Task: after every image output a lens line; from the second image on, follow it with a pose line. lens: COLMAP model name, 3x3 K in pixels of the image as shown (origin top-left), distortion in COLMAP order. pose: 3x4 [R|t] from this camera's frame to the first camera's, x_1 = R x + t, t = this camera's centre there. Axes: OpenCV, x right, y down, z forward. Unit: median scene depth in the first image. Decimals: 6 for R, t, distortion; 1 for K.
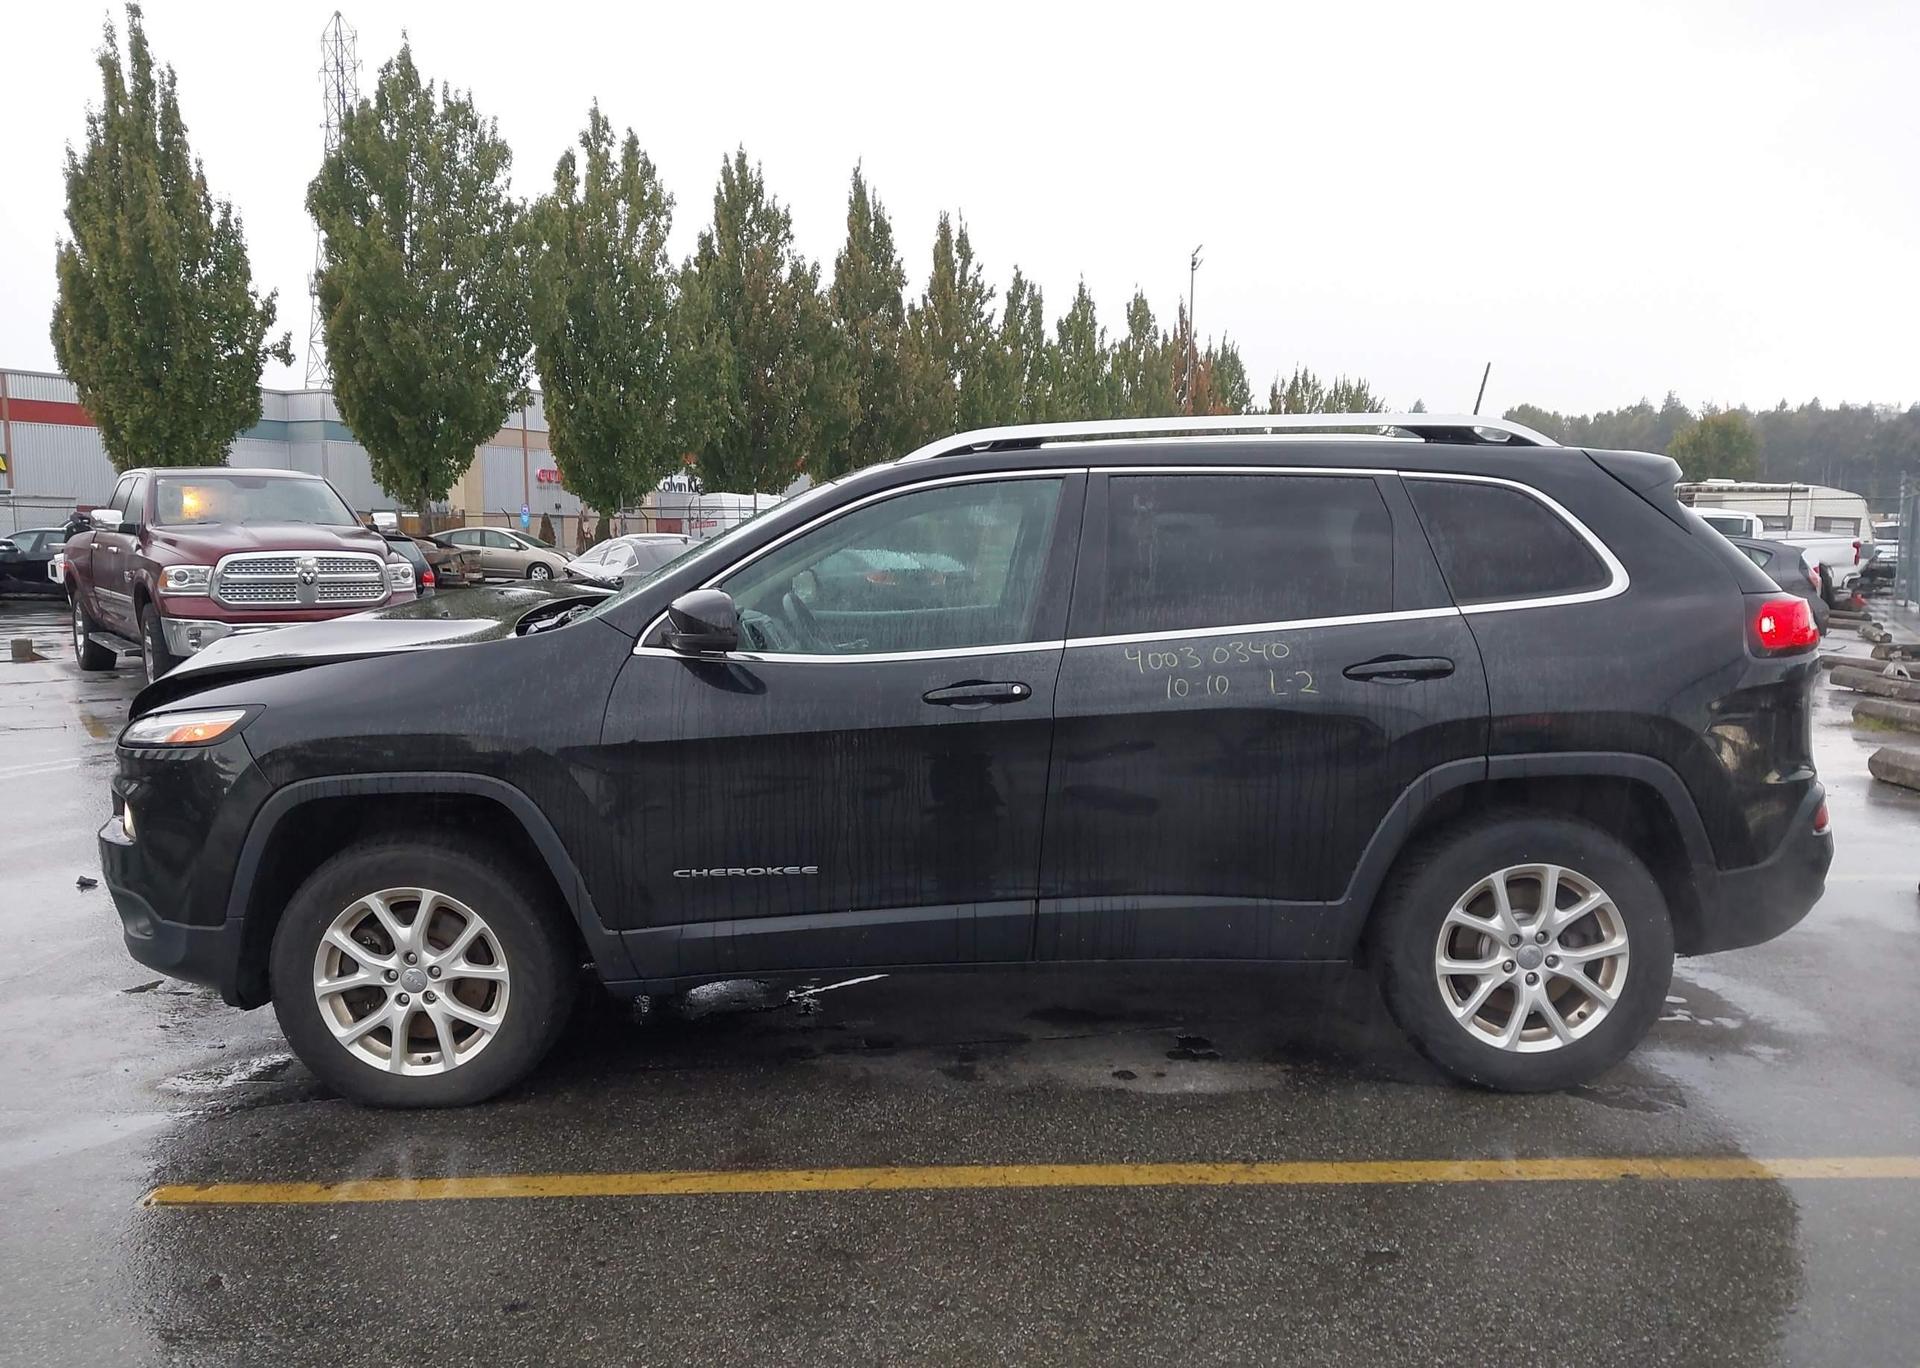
lens RADIAL K [[1507.8, 0, 956.8], [0, 1507.8, 716.7], [0, 0, 1]] dist [0.061492, -0.099962]
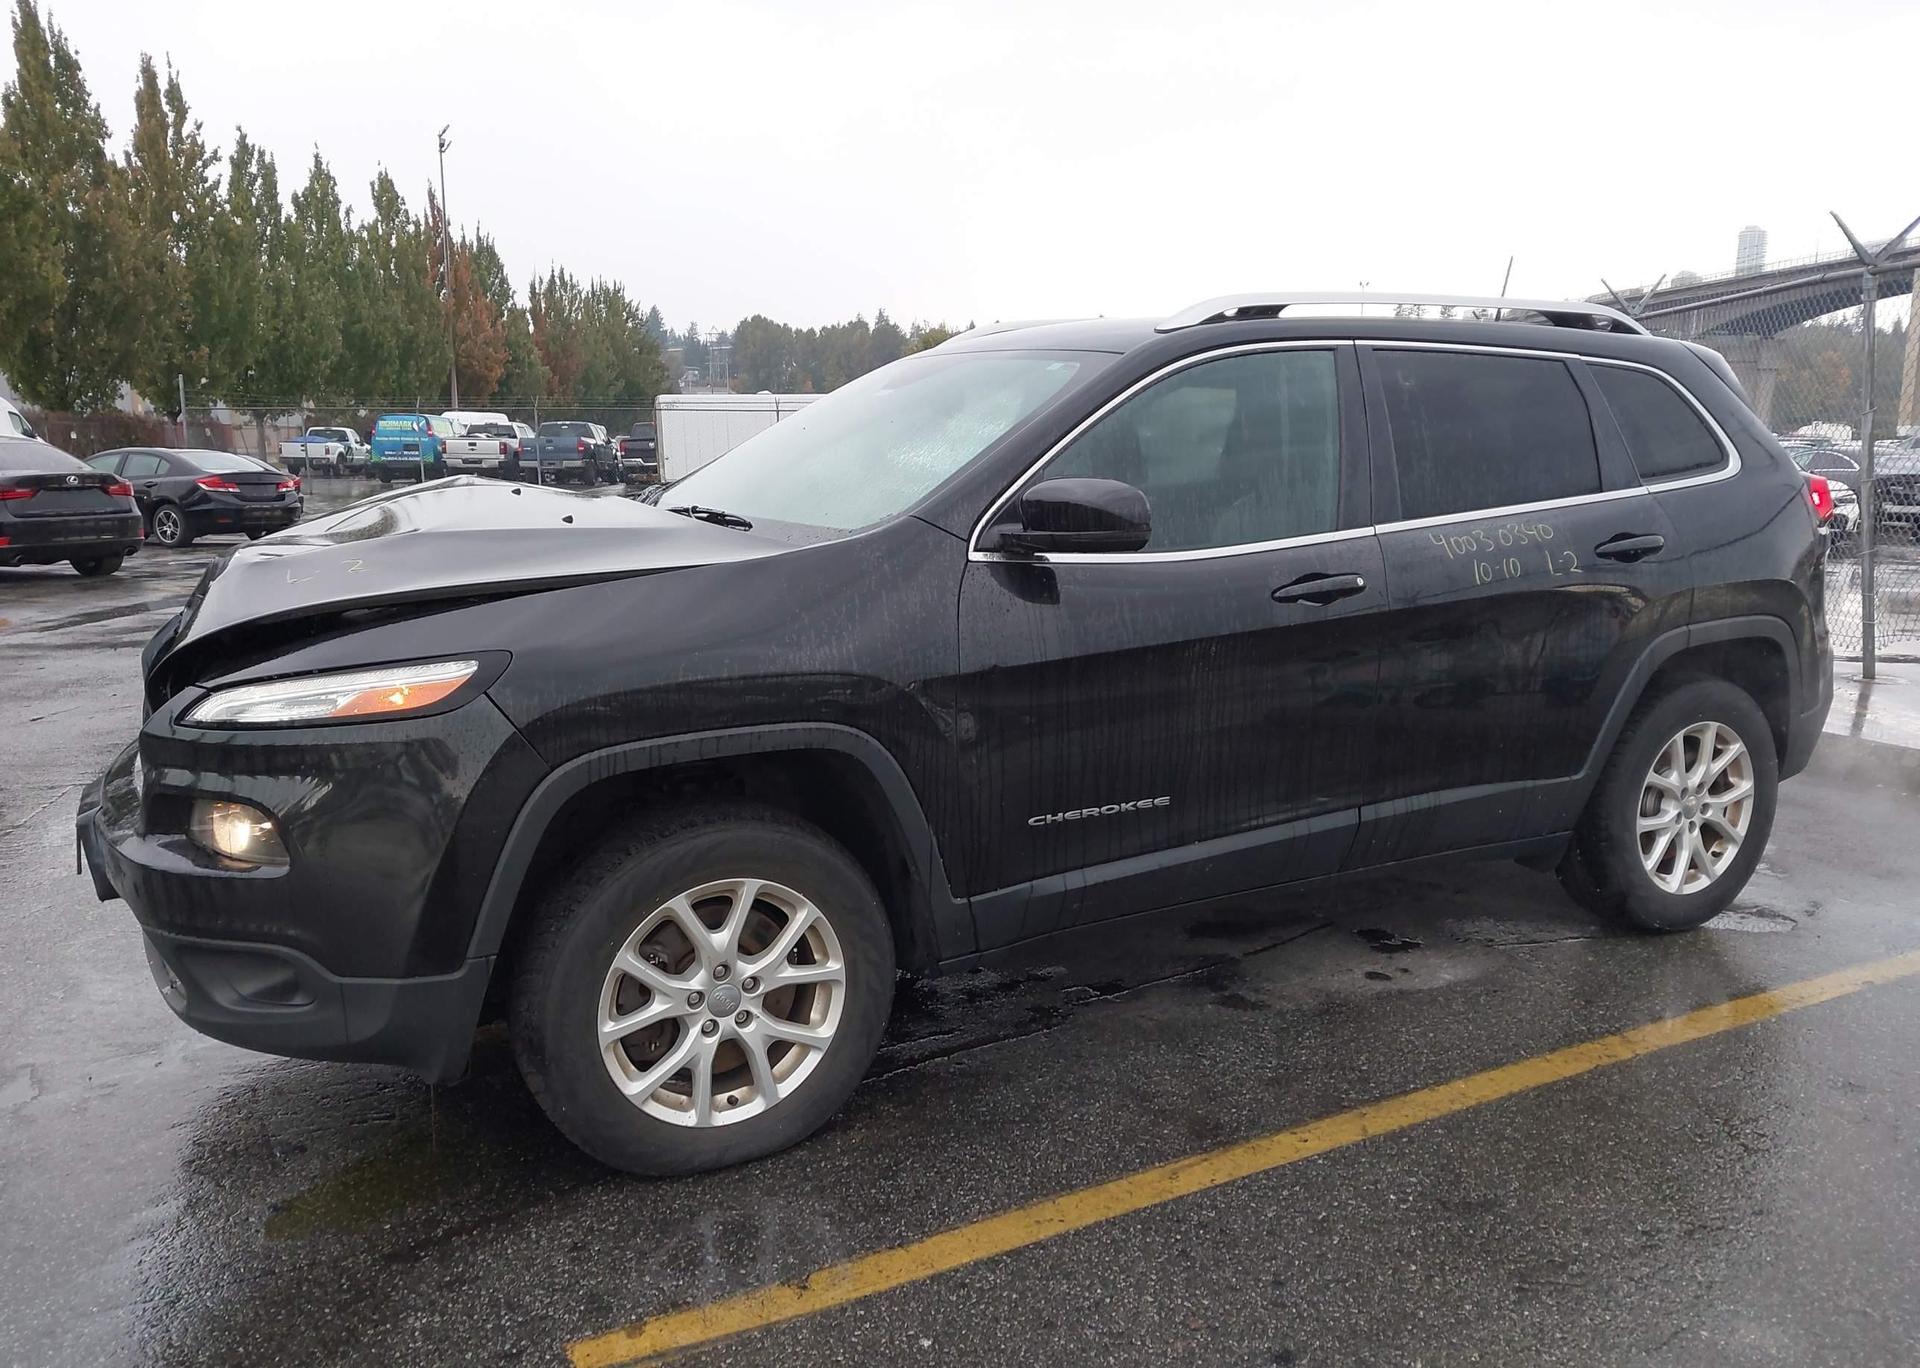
lens RADIAL K [[1511.6, 0, 963.1], [0, 1511.6, 689.3], [0, 0, 1]] dist [0.056004, -0.066981]
pose [[0.877837, -0.075477, 0.472975, -0.064949], [0.055002, 0.996858, 0.056993, -0.002028], [-0.475791, -0.024016, 0.879230, 0.029896]]
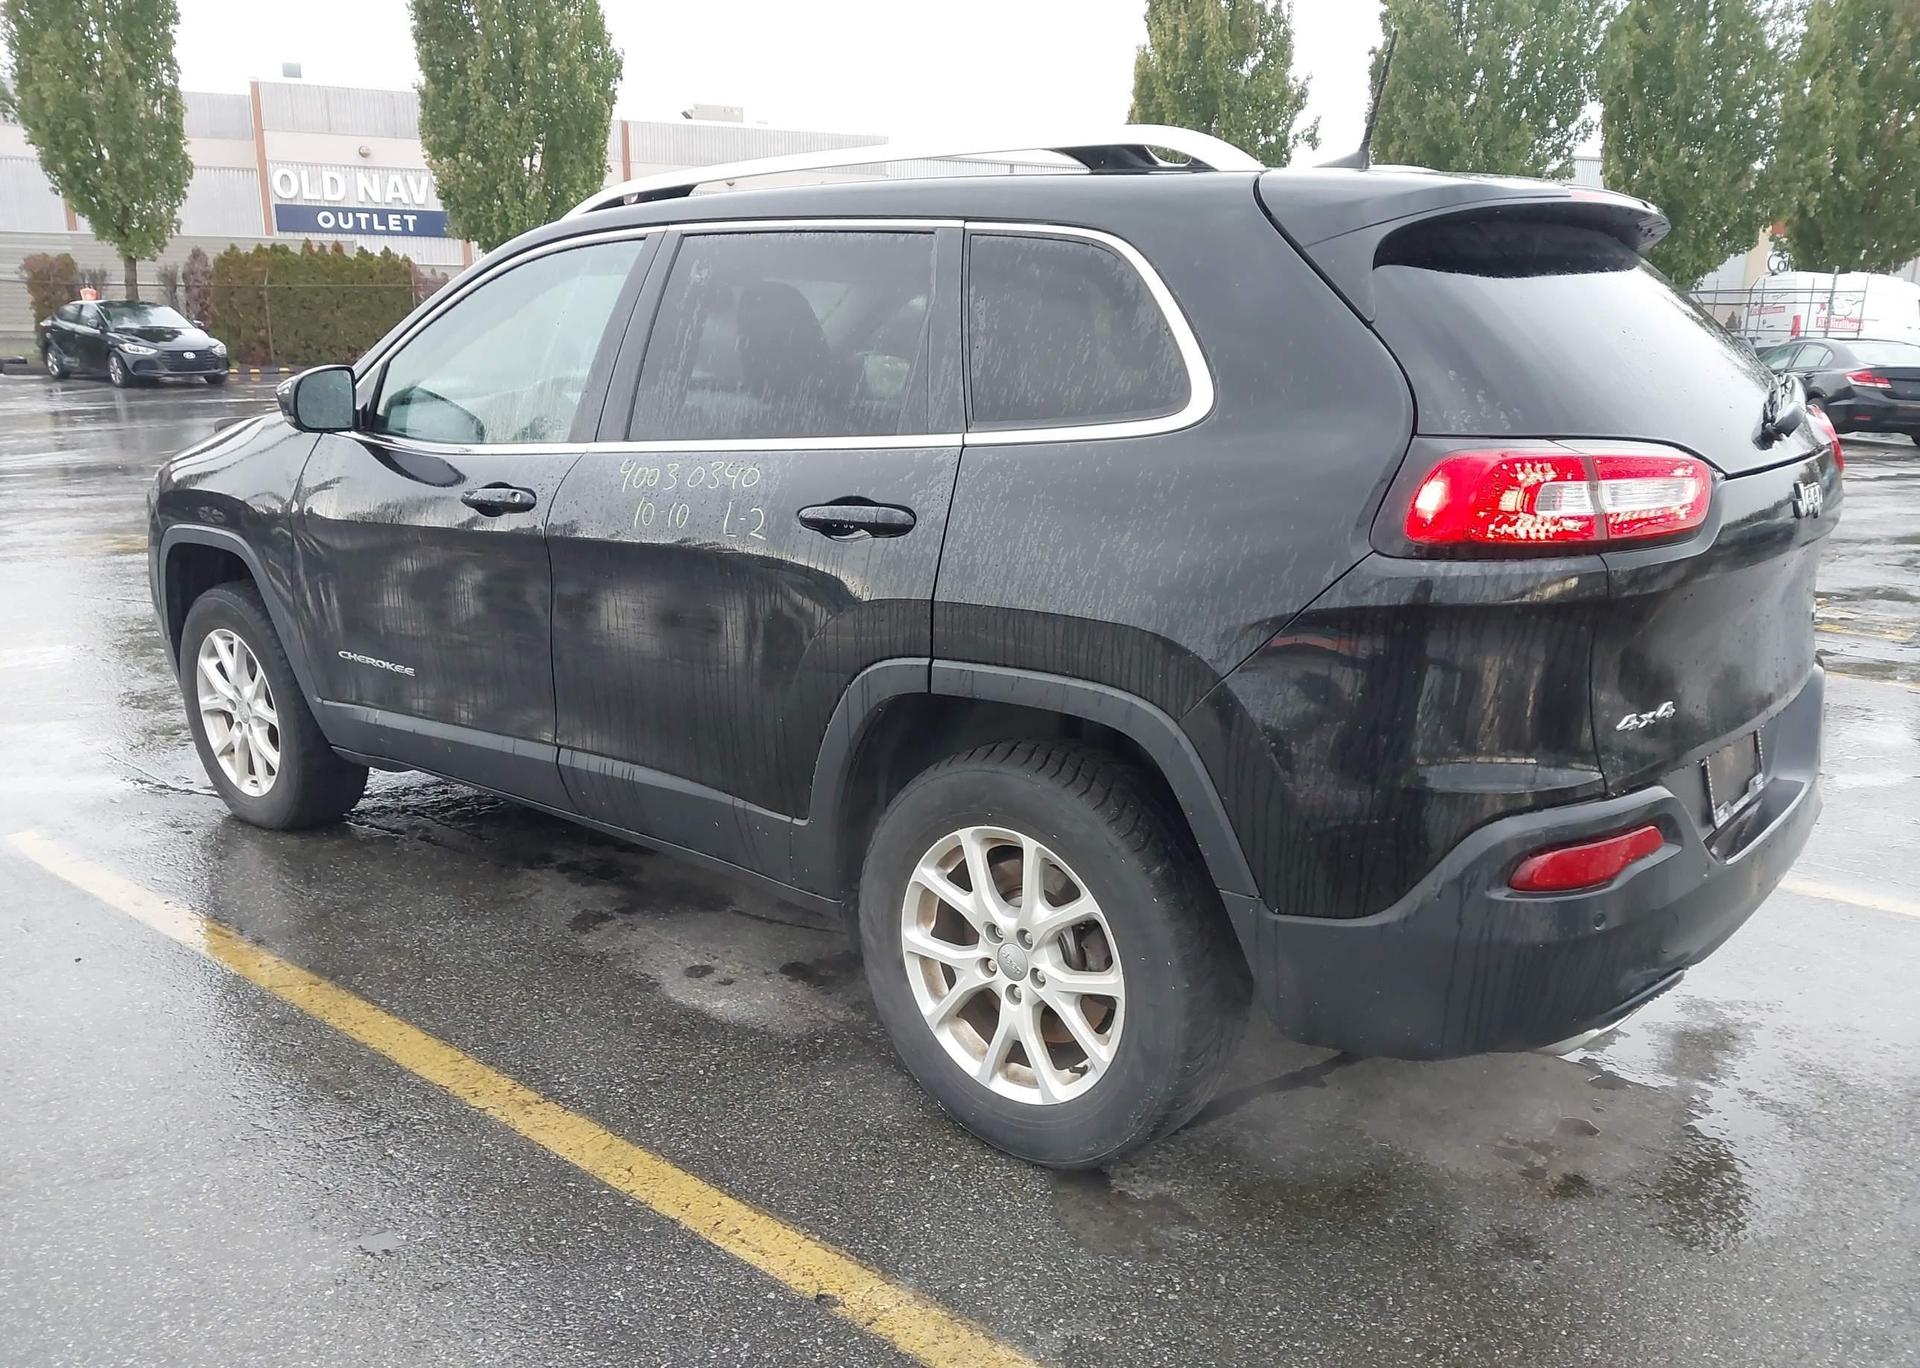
lens RADIAL K [[1511.6, 0, 963.1], [0, 1511.6, 689.3], [0, 0, 1]] dist [0.056004, -0.066981]
pose [[0.759156, 0.163452, -0.630052, 0.082274], [-0.088386, 0.984878, 0.149006, -0.006558], [0.644880, -0.057431, 0.762123, 0.051135]]
